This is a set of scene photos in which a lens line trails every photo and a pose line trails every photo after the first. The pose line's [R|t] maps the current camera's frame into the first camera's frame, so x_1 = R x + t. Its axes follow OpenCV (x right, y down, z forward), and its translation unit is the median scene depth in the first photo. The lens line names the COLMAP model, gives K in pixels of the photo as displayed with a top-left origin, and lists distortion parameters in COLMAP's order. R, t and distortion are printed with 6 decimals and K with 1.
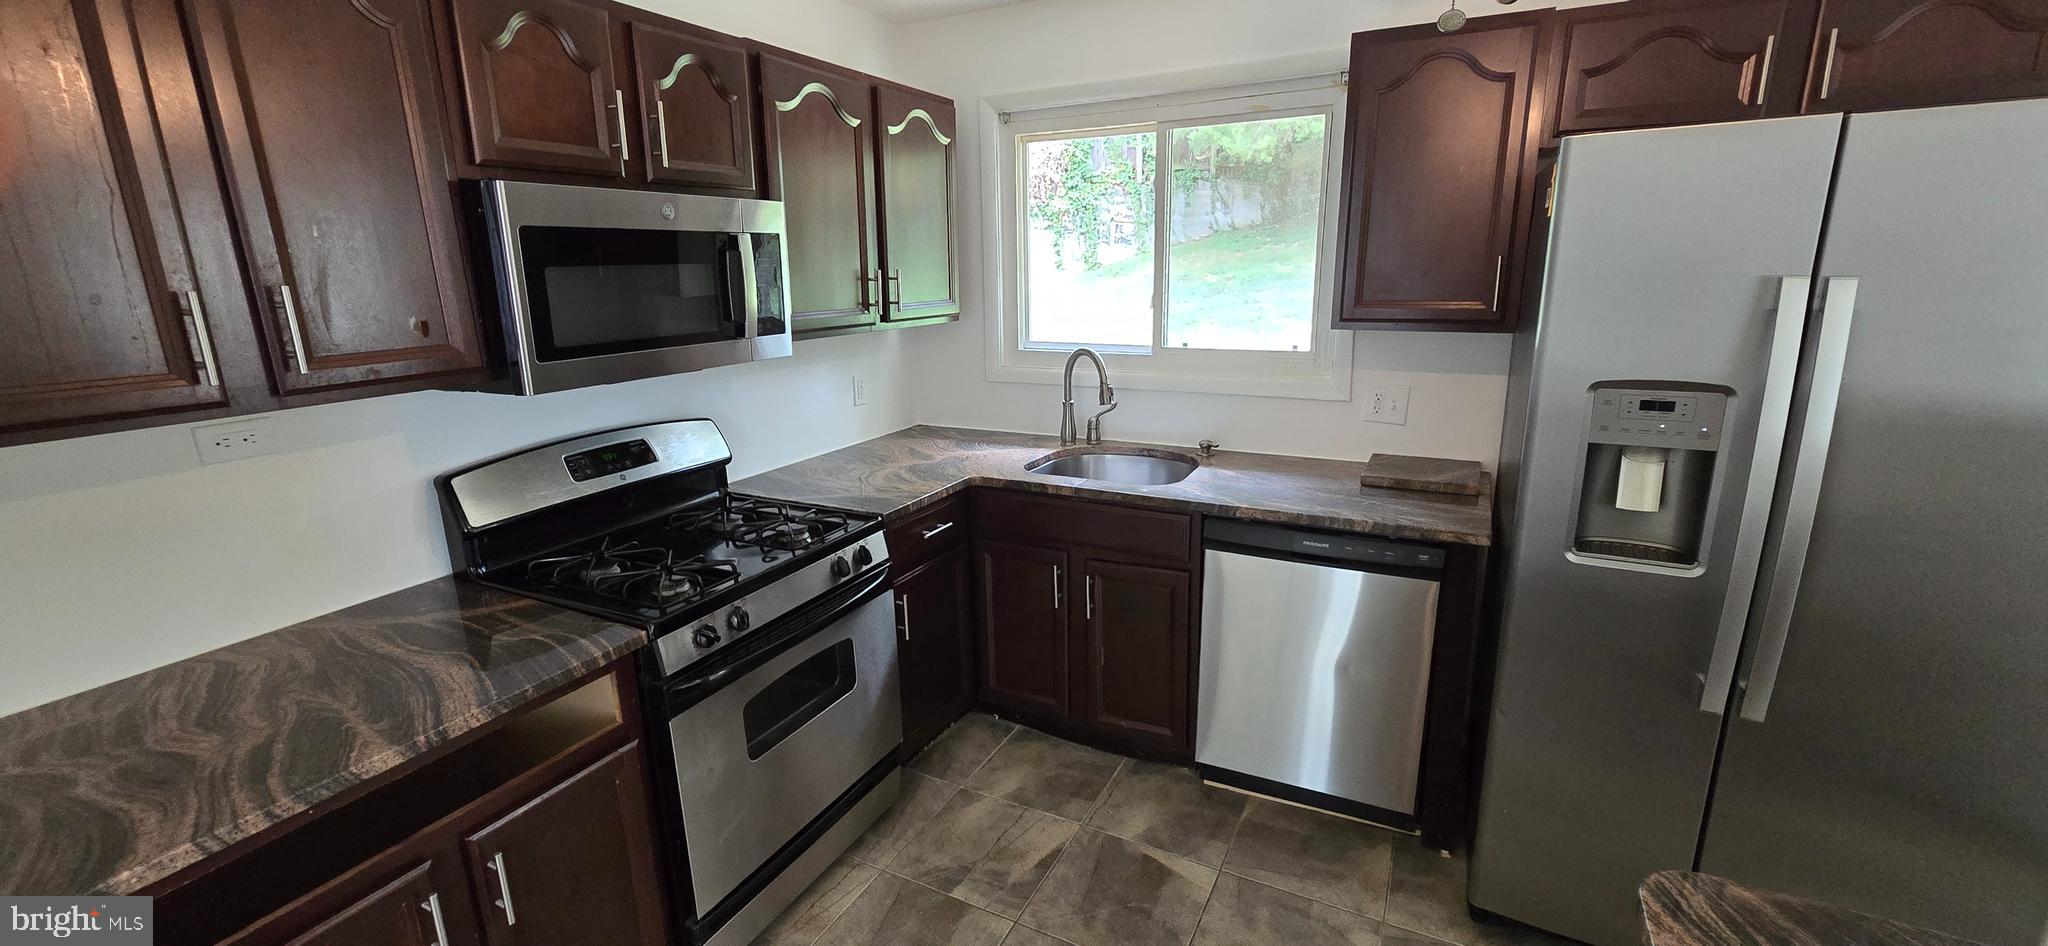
lens RADIAL K [[847.2, 0, 1024.0], [0, 847.2, 473.0], [0, 0, 1]] dist [0.001472, 0.000014]
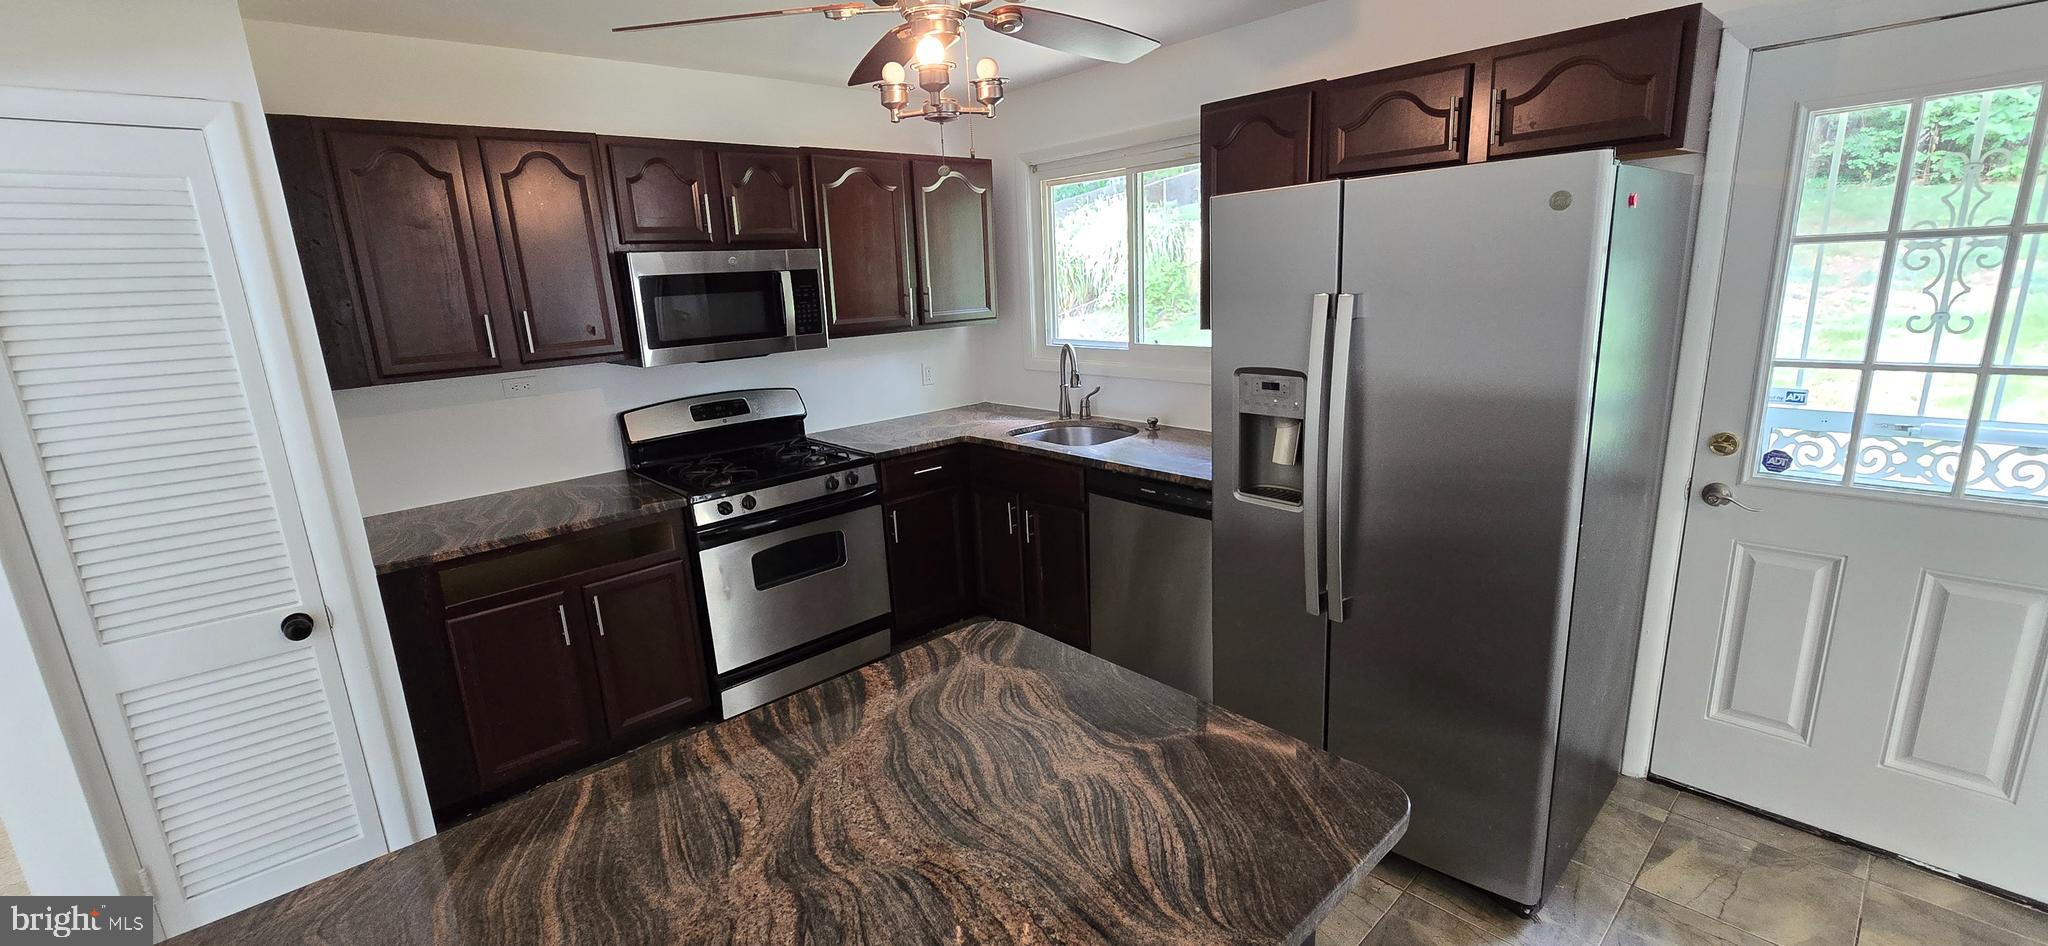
lens RADIAL K [[847.2, 0, 1024.0], [0, 847.2, 473.0], [0, 0, 1]] dist [0.001472, 0.000014]
pose [[0.937348, 0.058300, -0.343483, 0.579084], [-0.057549, 0.998266, 0.012389, 0.047446], [0.343610, 0.008154, 0.939077, -0.306385]]
